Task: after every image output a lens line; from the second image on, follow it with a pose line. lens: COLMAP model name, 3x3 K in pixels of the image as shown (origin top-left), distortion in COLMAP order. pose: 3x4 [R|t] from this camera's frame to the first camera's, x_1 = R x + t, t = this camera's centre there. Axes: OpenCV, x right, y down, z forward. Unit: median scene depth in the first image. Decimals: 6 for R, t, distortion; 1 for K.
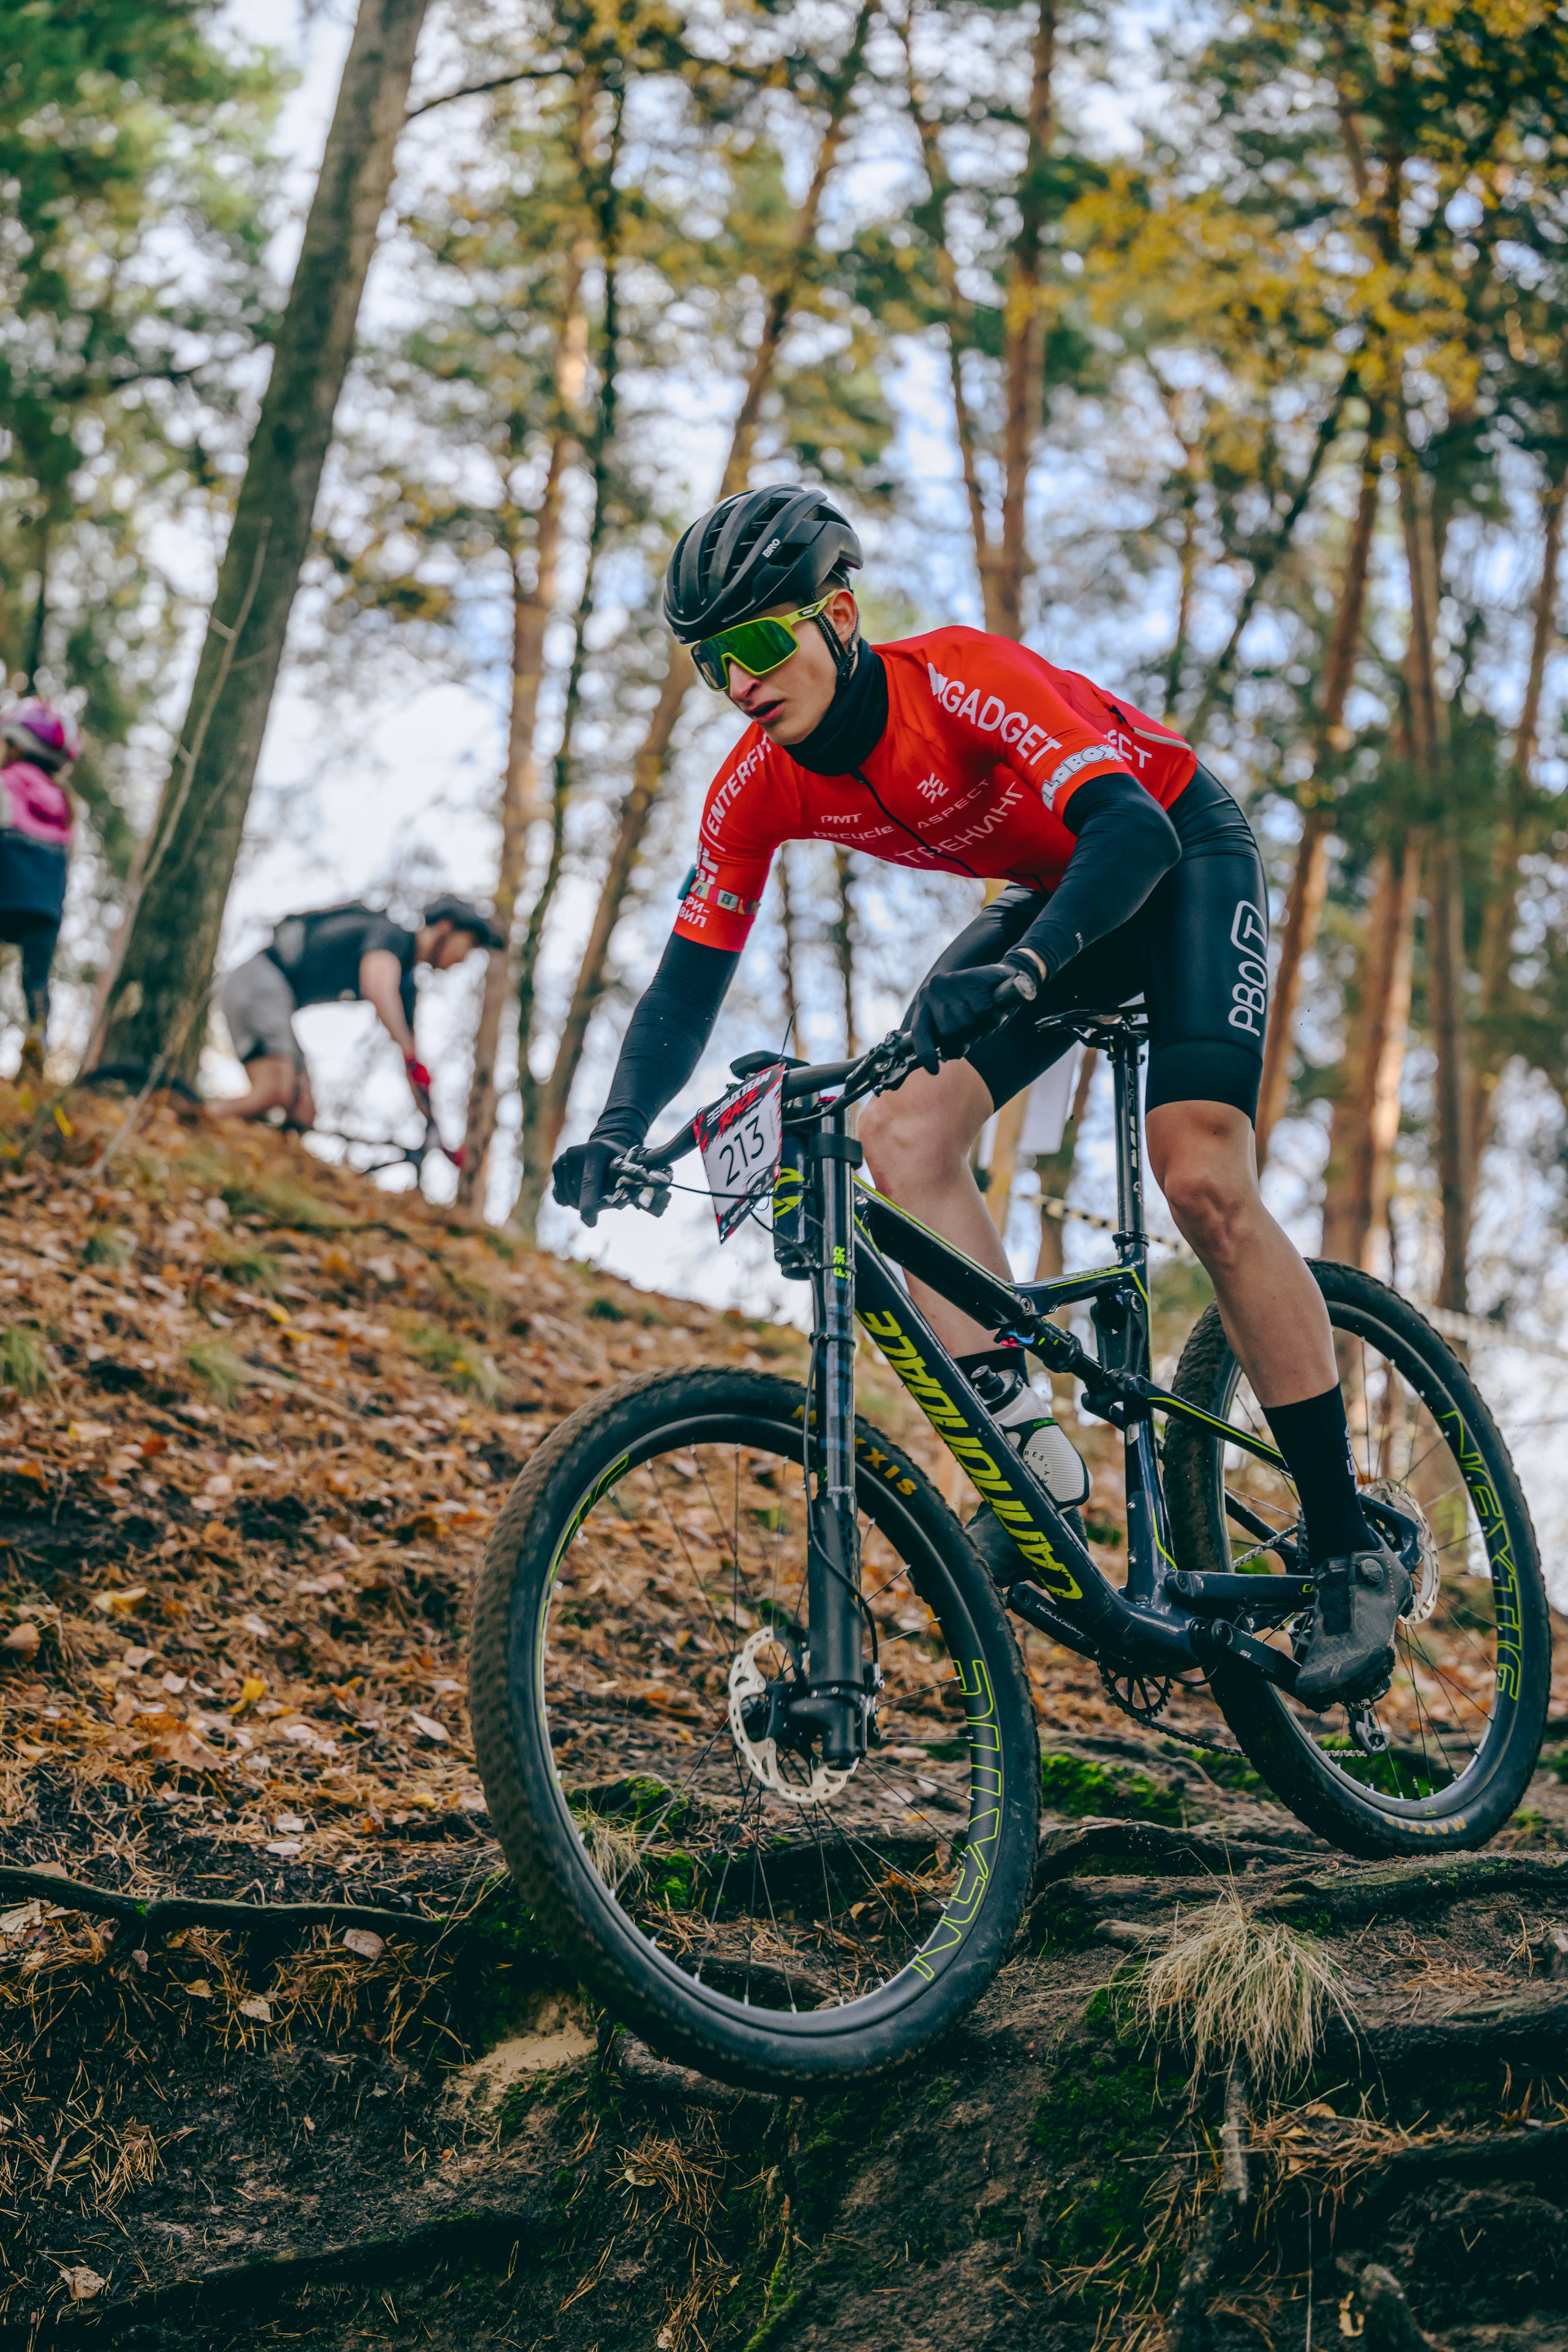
lens RADIAL K [[4412.1, 0, 781.9], [0, 4412.1, 1104.6], [0, 0, 1]] dist [-0.174912, 0.200606]
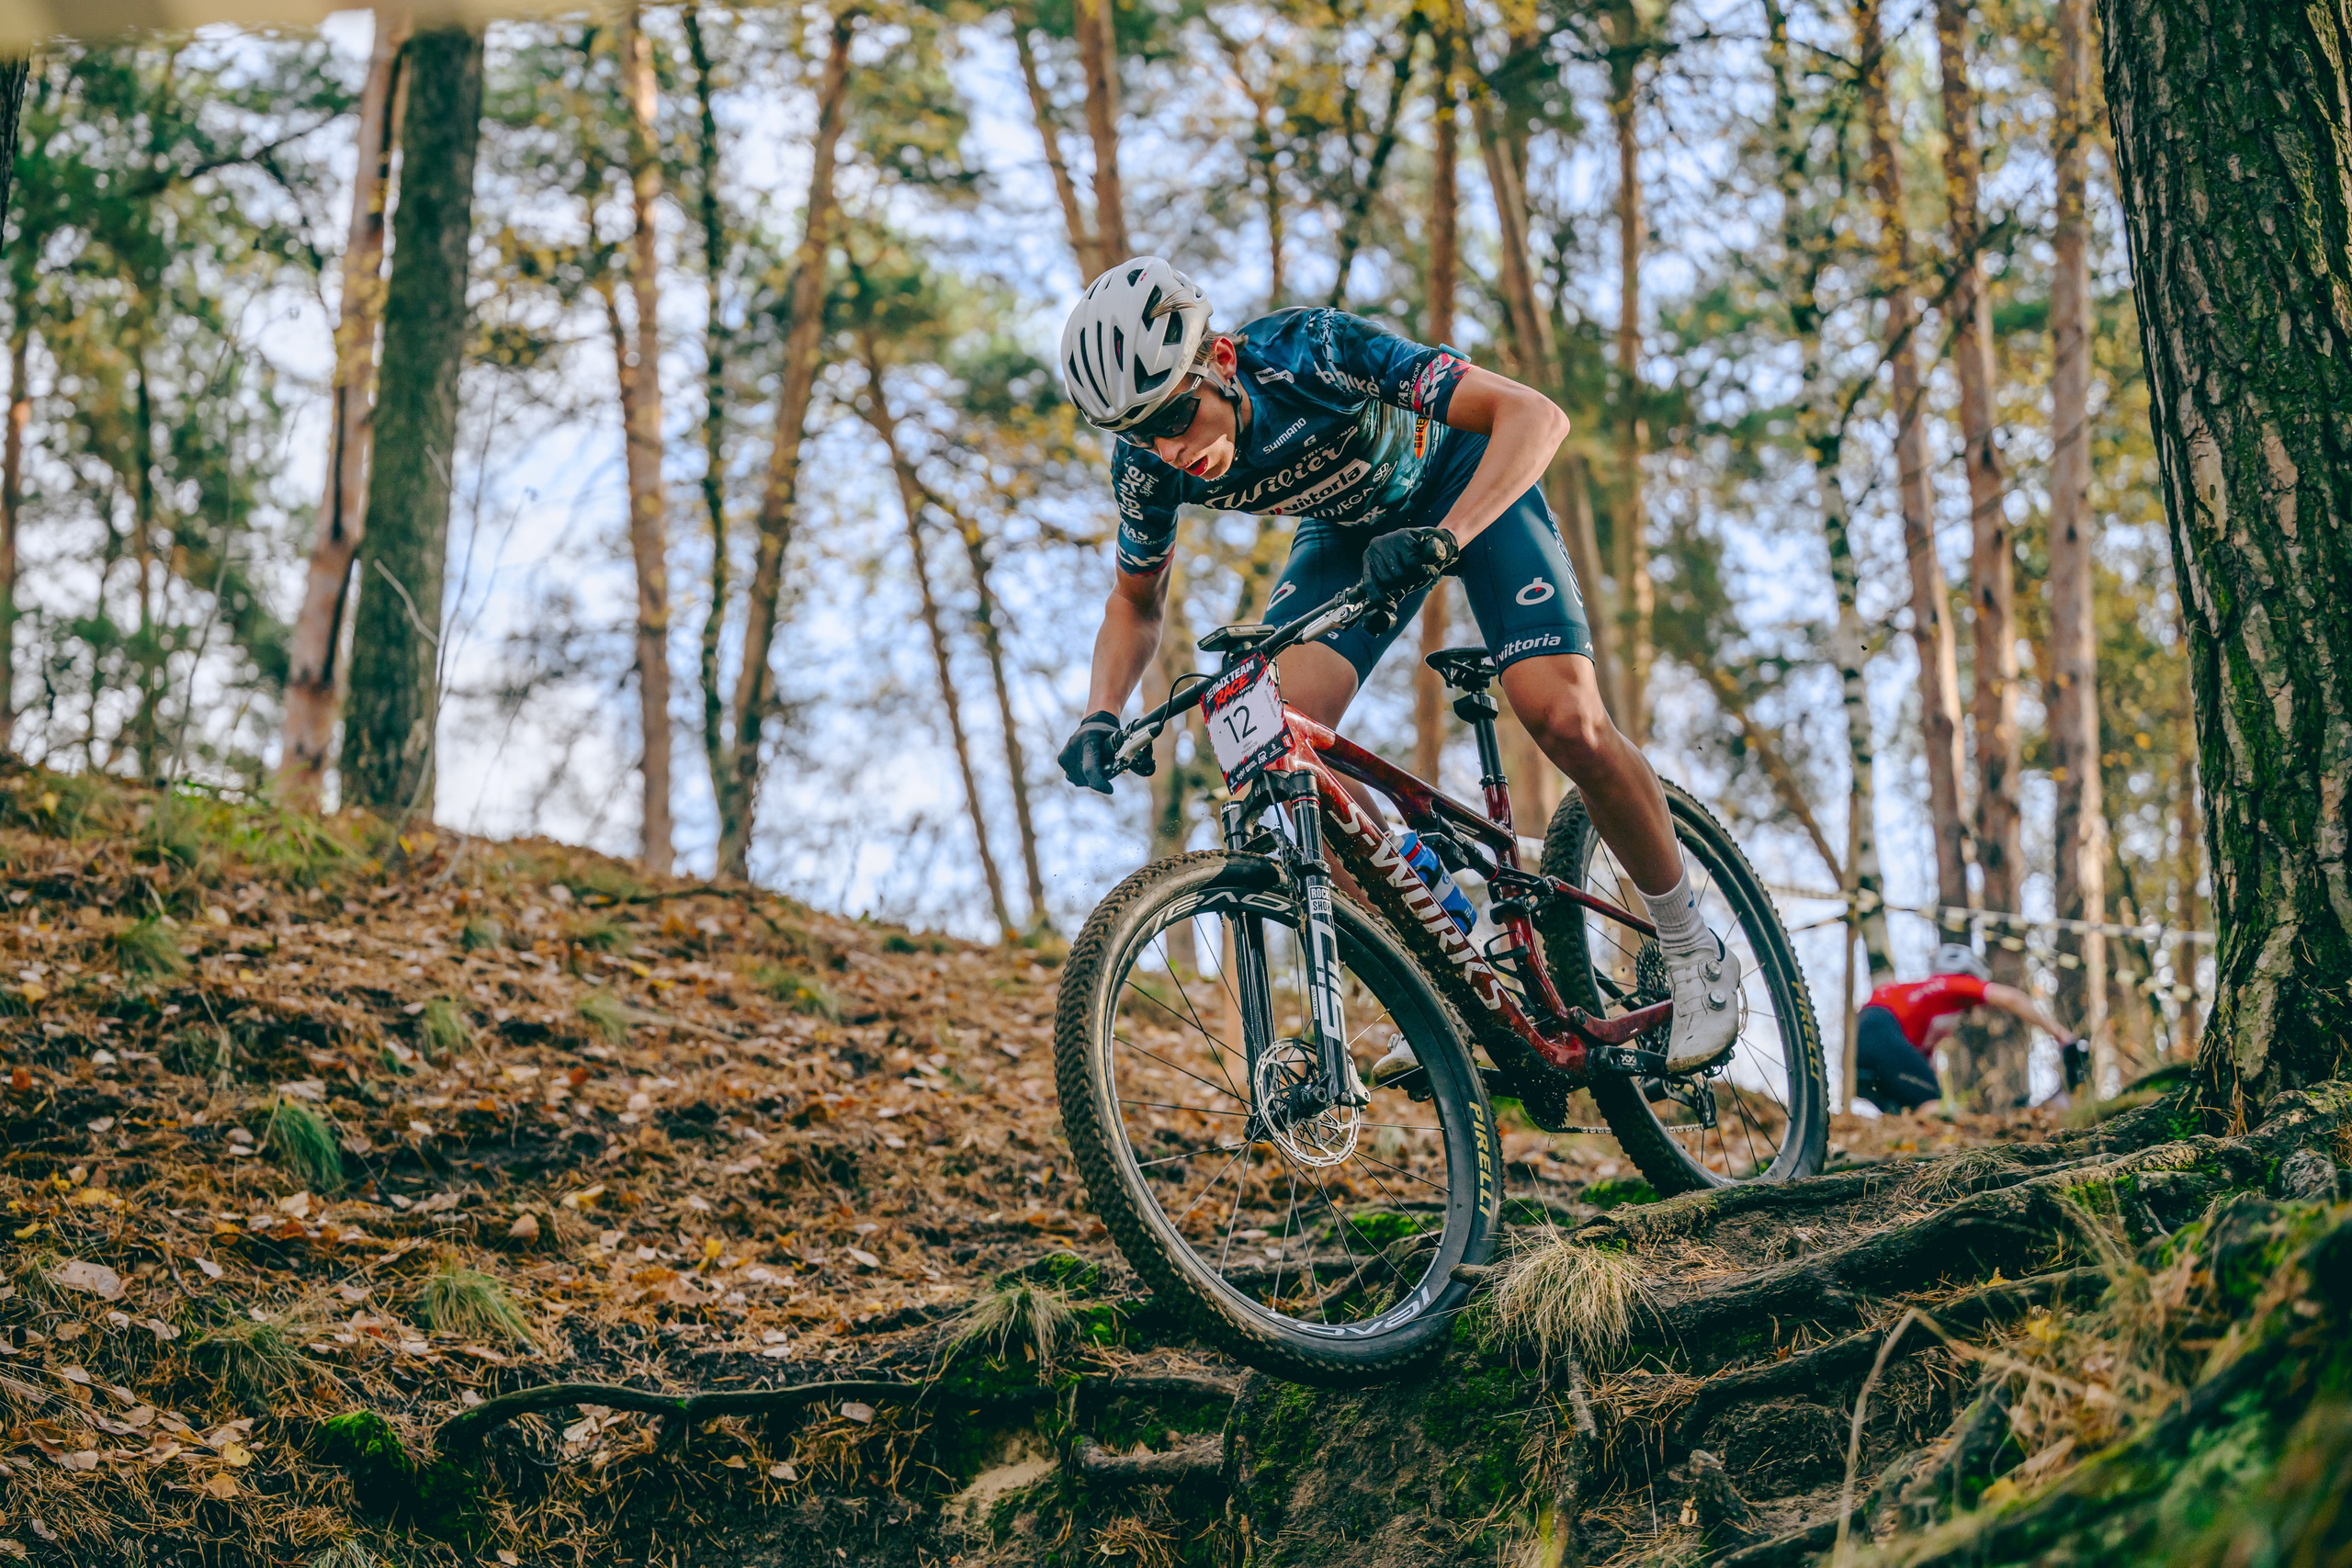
lens RADIAL K [[5007.9, 0, 1176.0], [0, 5007.9, 784.0], [0, 0, 1]] dist [-0.441682, 3.024396]
pose [[0.988534, -0.134203, 0.069213, -0.067175], [0.135048, 0.990809, -0.007662, 0.032108], [-0.067549, 0.016921, 0.997572, -0.347130]]
